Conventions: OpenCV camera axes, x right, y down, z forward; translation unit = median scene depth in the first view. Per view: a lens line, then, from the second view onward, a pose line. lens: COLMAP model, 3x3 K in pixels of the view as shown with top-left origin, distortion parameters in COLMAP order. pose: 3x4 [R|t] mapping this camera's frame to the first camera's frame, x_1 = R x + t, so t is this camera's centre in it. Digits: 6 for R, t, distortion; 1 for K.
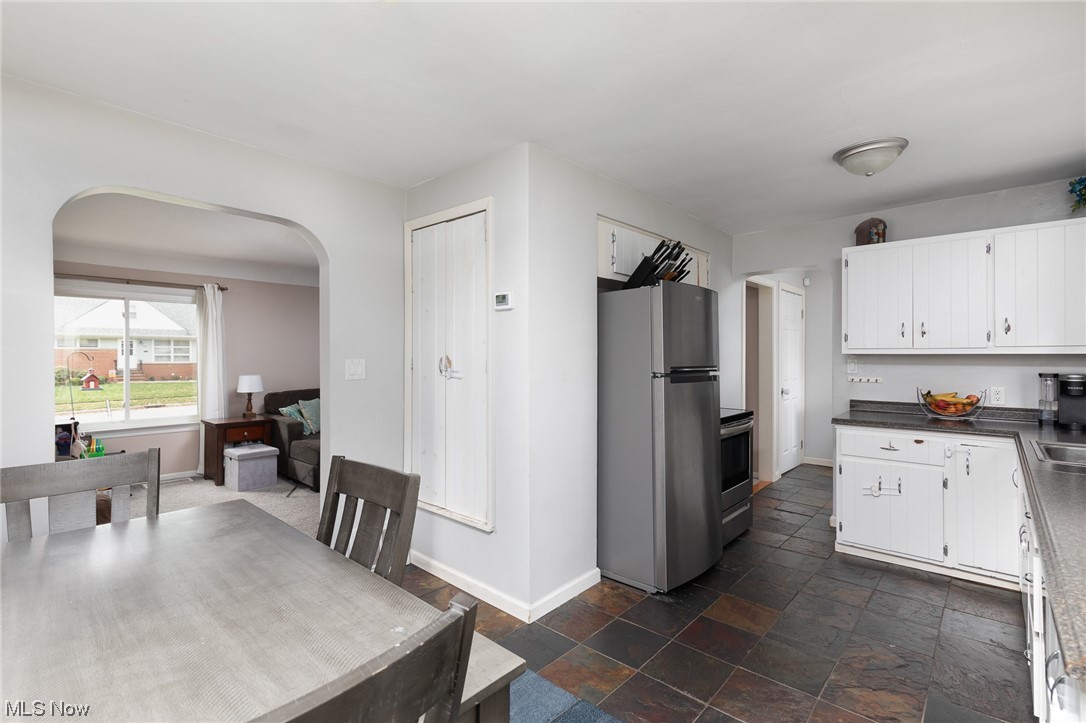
lens RADIAL K [[491.9, 0, 562.3], [0, 491.9, 355.5], [0, 0, 1]] dist [0.002650, 0.000377]
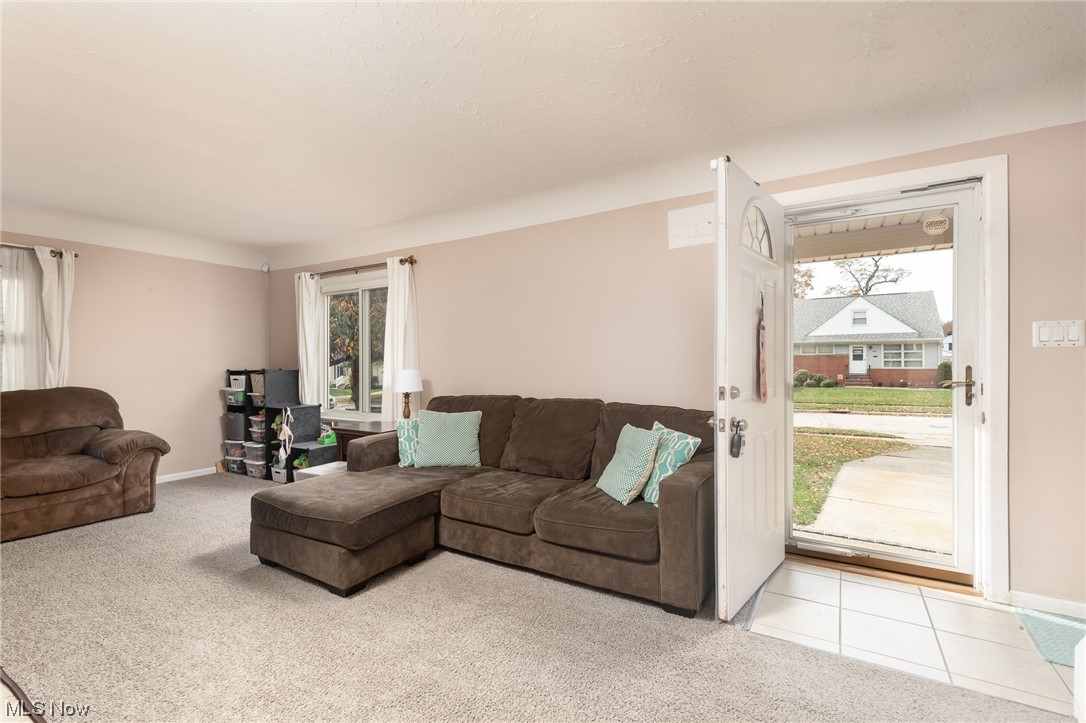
lens RADIAL K [[491.9, 0, 513.4], [0, 491.9, 367.4], [0, 0, 1]] dist [0.002650, 0.000377]
pose [[0.147745, 0.010256, -0.988972, 0.131424], [-0.000576, 0.999947, 0.010284, 0.029006], [0.989025, -0.000950, 0.147743, 1.060738]]
